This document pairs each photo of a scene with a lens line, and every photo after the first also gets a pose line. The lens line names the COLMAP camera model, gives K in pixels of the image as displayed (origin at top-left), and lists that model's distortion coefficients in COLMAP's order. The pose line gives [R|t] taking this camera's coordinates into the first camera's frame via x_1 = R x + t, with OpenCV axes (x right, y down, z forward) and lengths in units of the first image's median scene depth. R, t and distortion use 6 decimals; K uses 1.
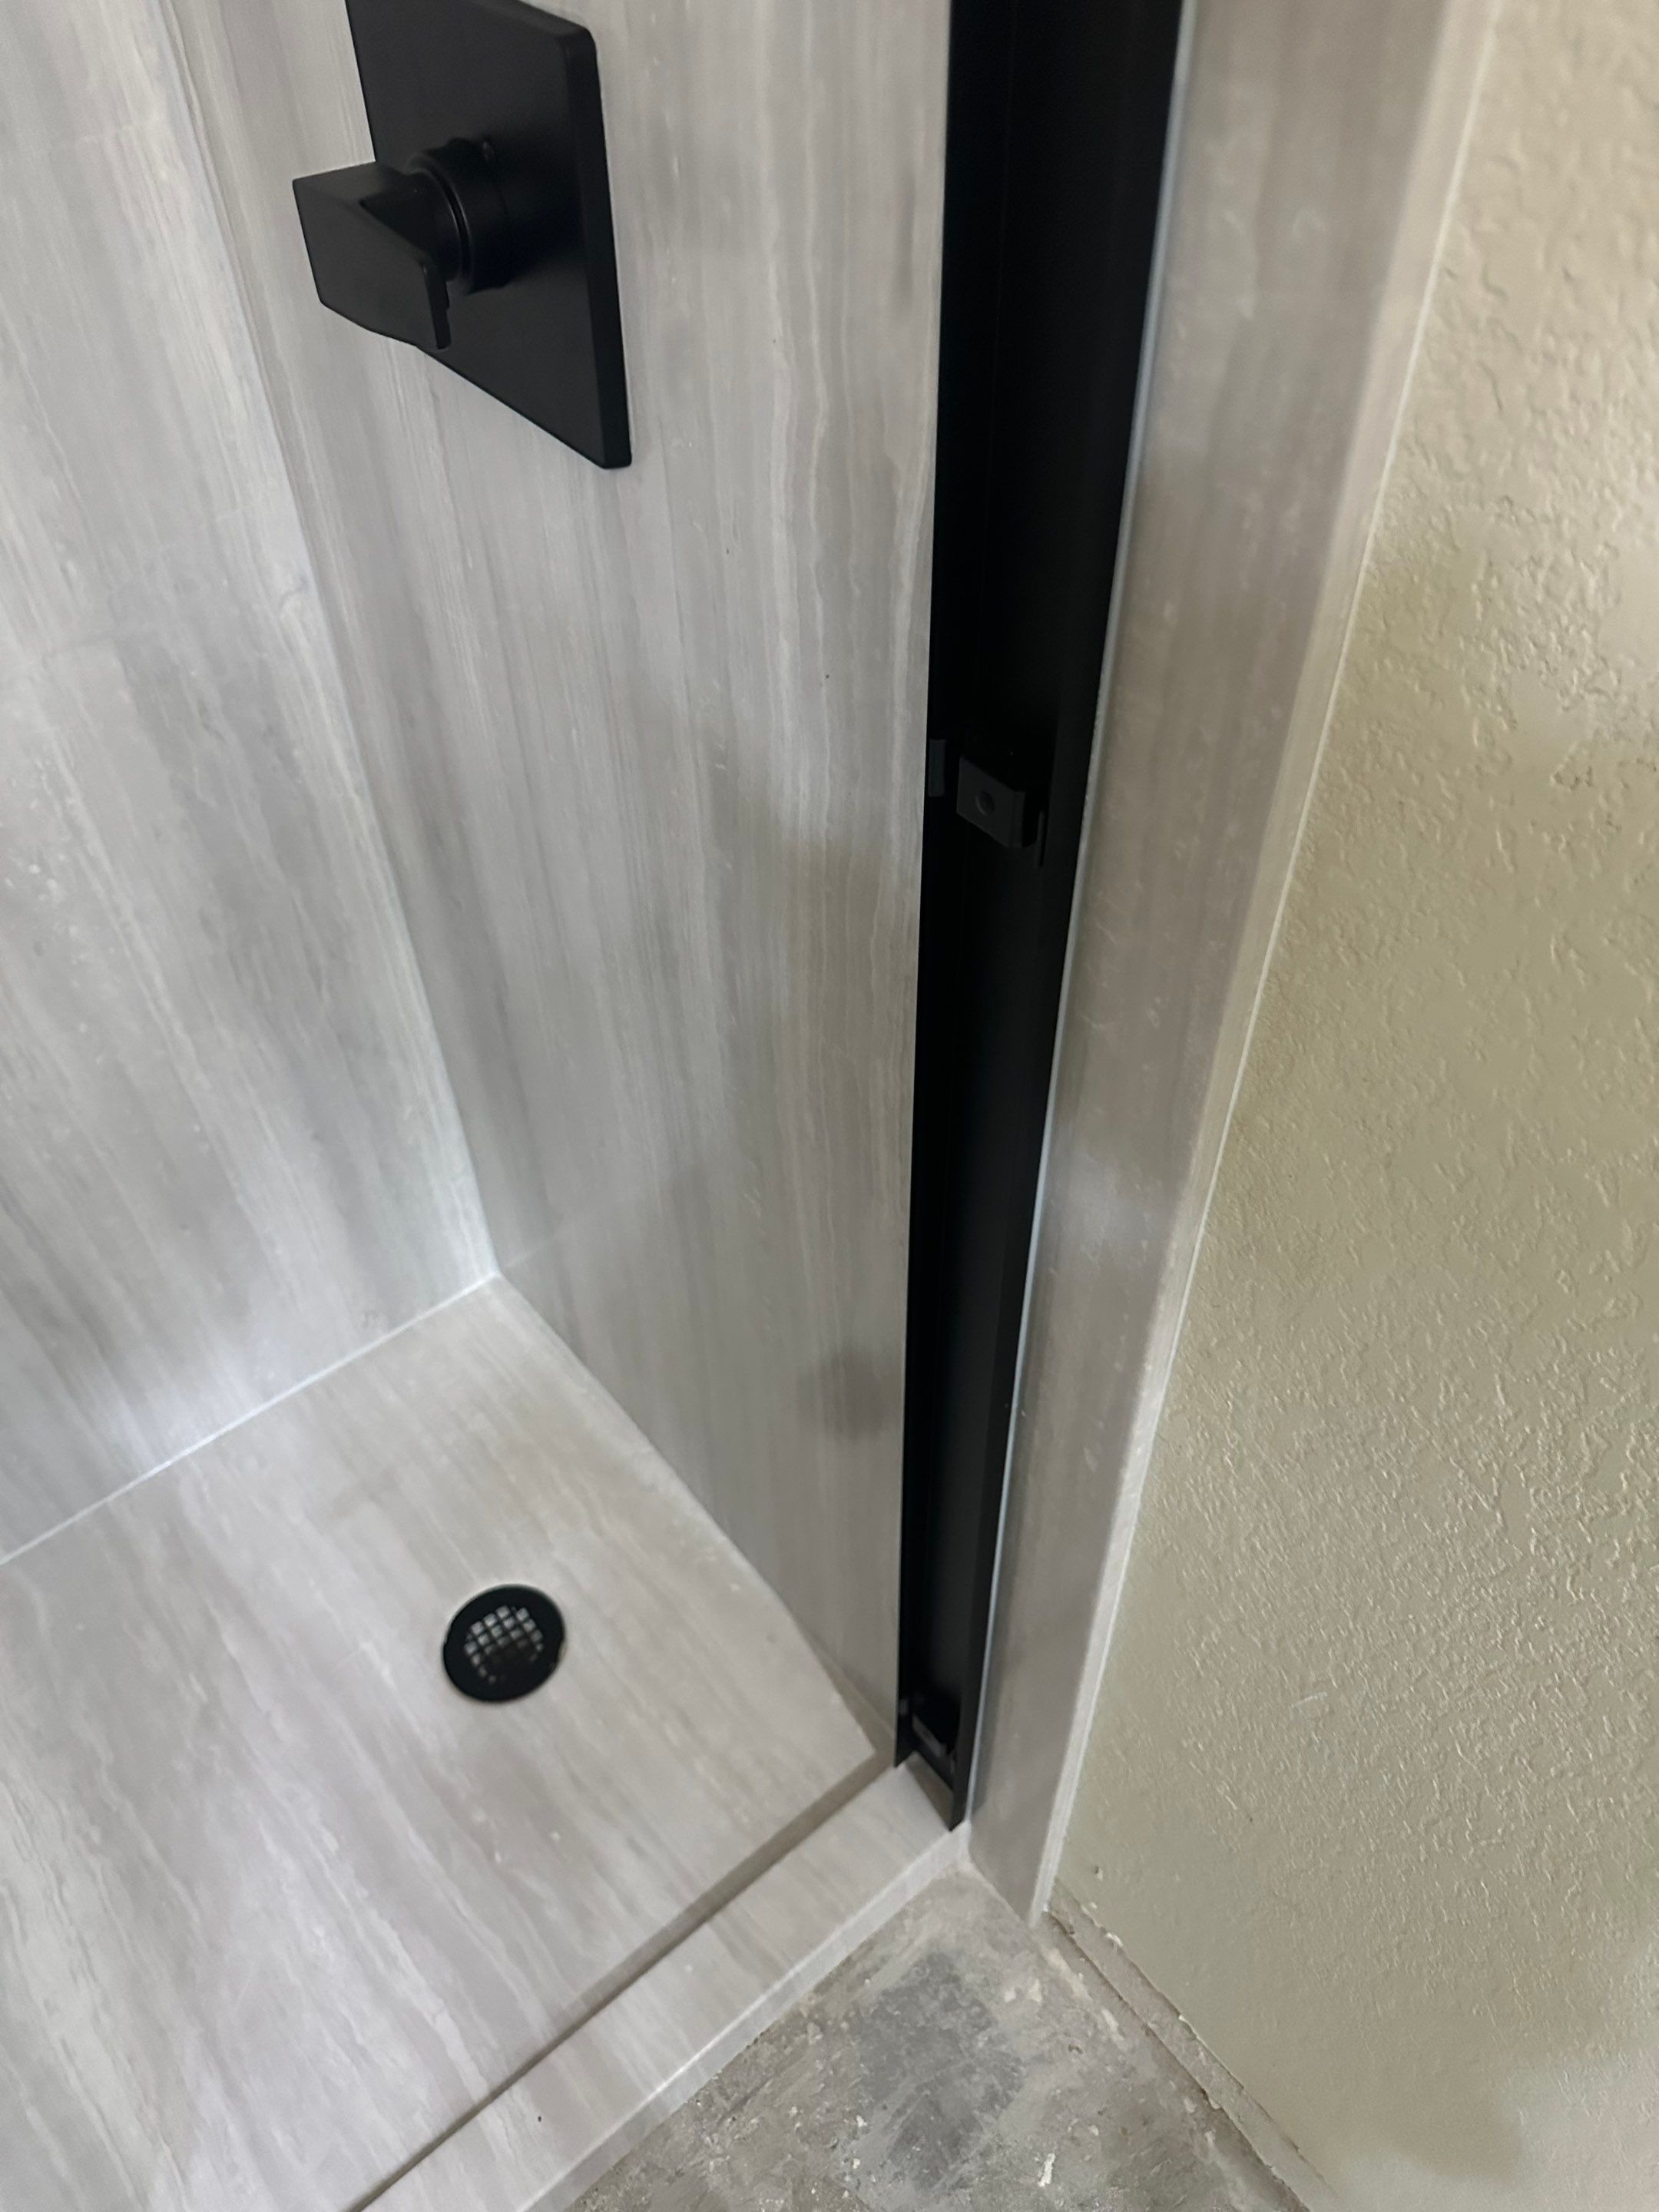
lens RADIAL K [[1599.4, 0, 829.5], [0, 1599.4, 1106.0], [0, 0, 1]] dist [-0.006357, -0.002594]
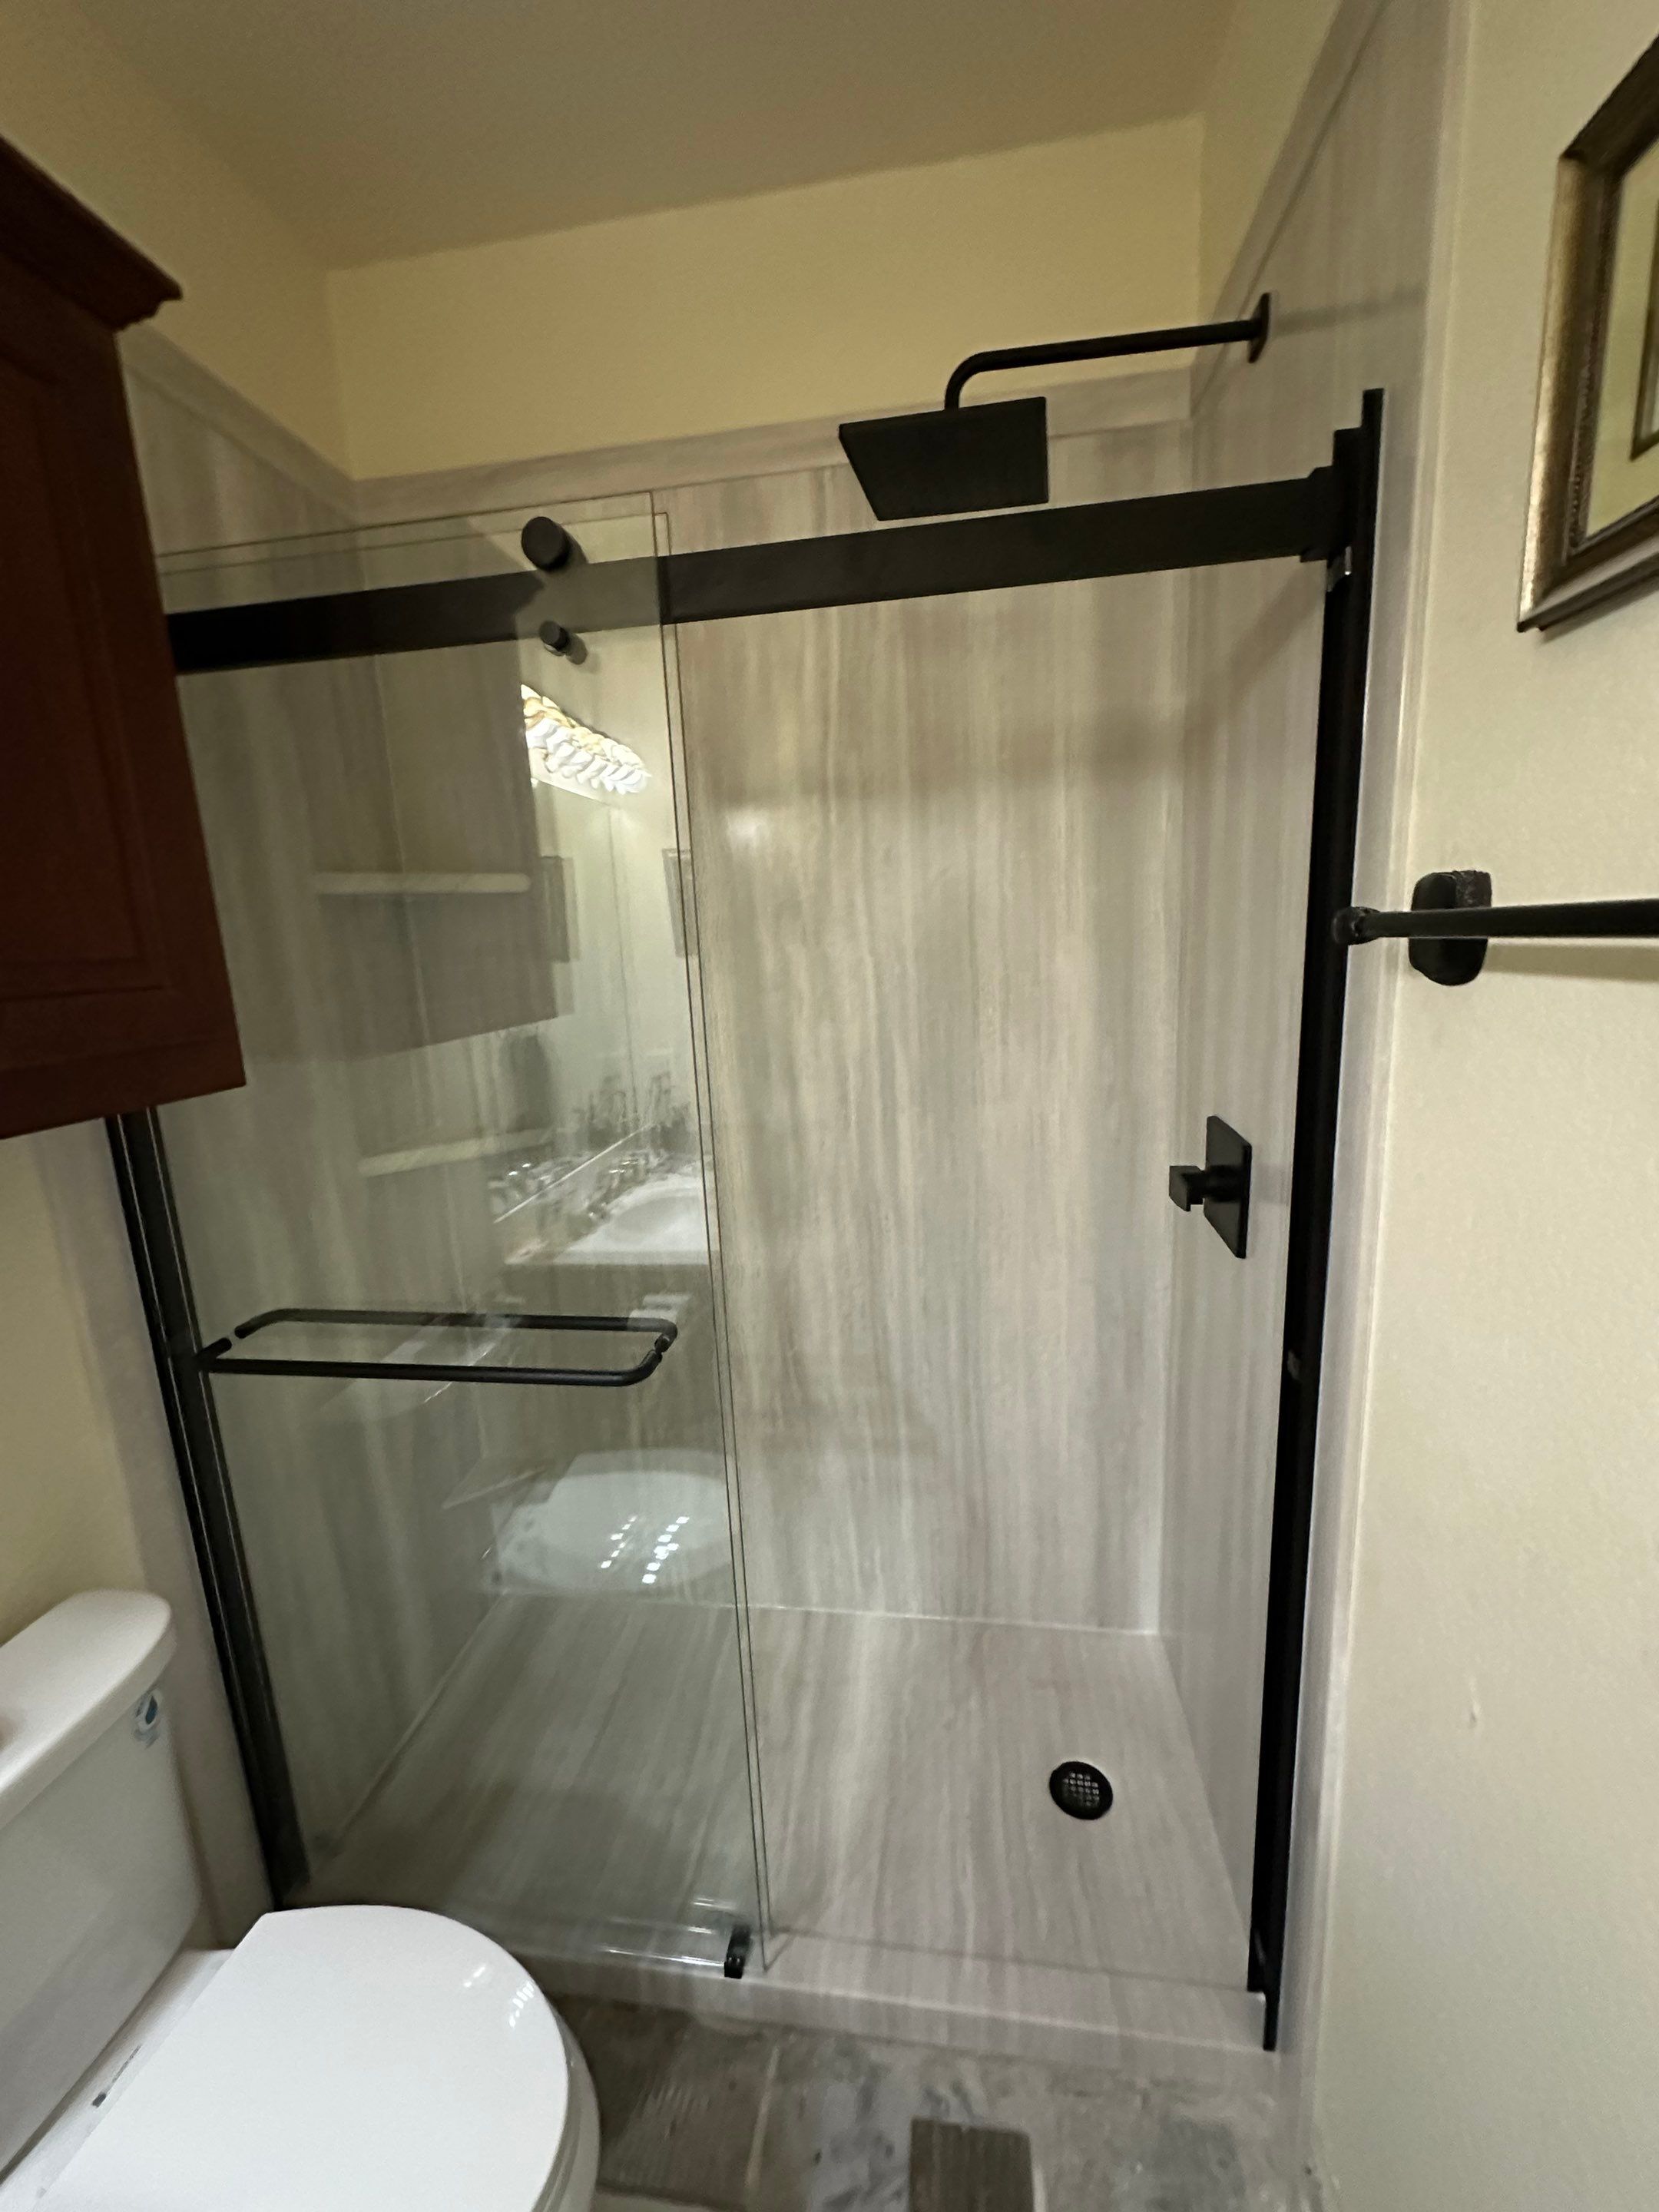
lens RADIAL K [[873.8, 0, 829.5], [0, 873.8, 1106.0], [0, 0, 1]] dist [0.002011, 0.000293]
pose [[0.672927, 0.128298, -0.728498, 0.326020], [-0.510379, 0.793395, -0.331720, 0.213896], [0.535428, 0.595033, 0.599377, -0.400762]]
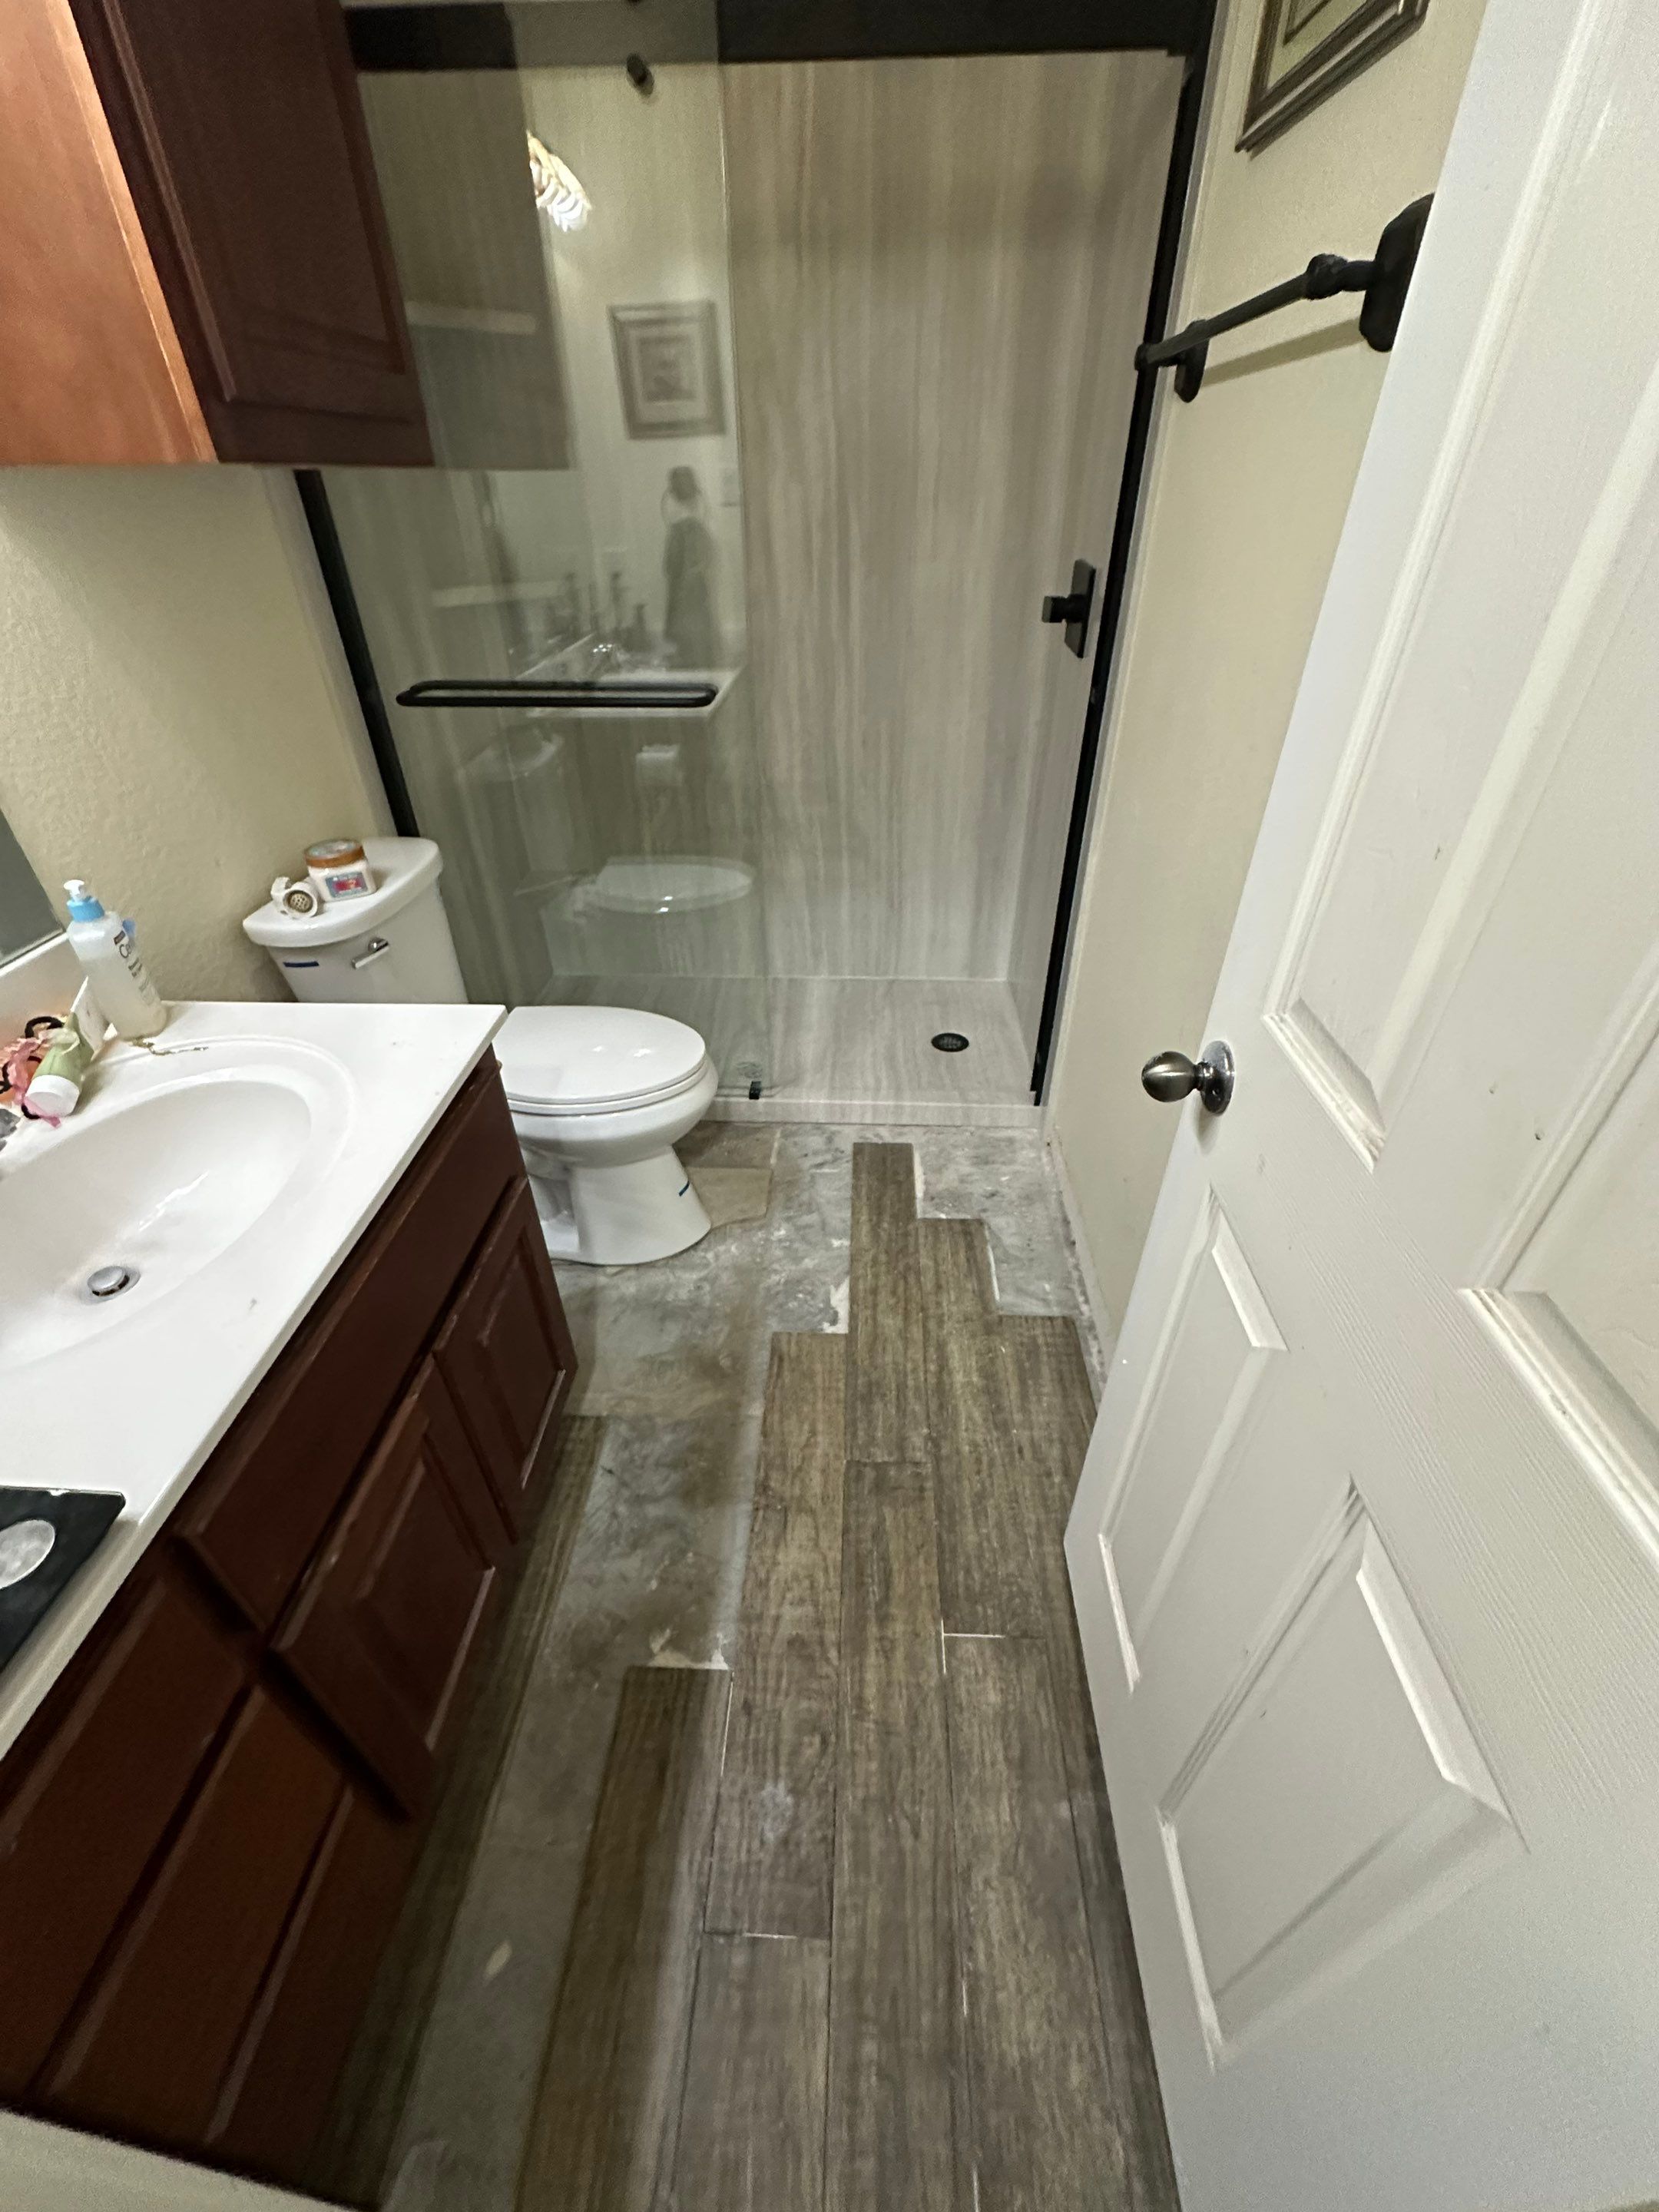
lens RADIAL K [[882.1, 0, 837.6], [0, 882.1, 1104.7], [0, 0, 1]] dist [-0.007374, 0.000280]
pose [[0.750870, 0.393196, -0.530652, 0.757274], [-0.486229, 0.872857, -0.041252, 0.750923], [0.446964, 0.288993, 0.846585, -0.726600]]
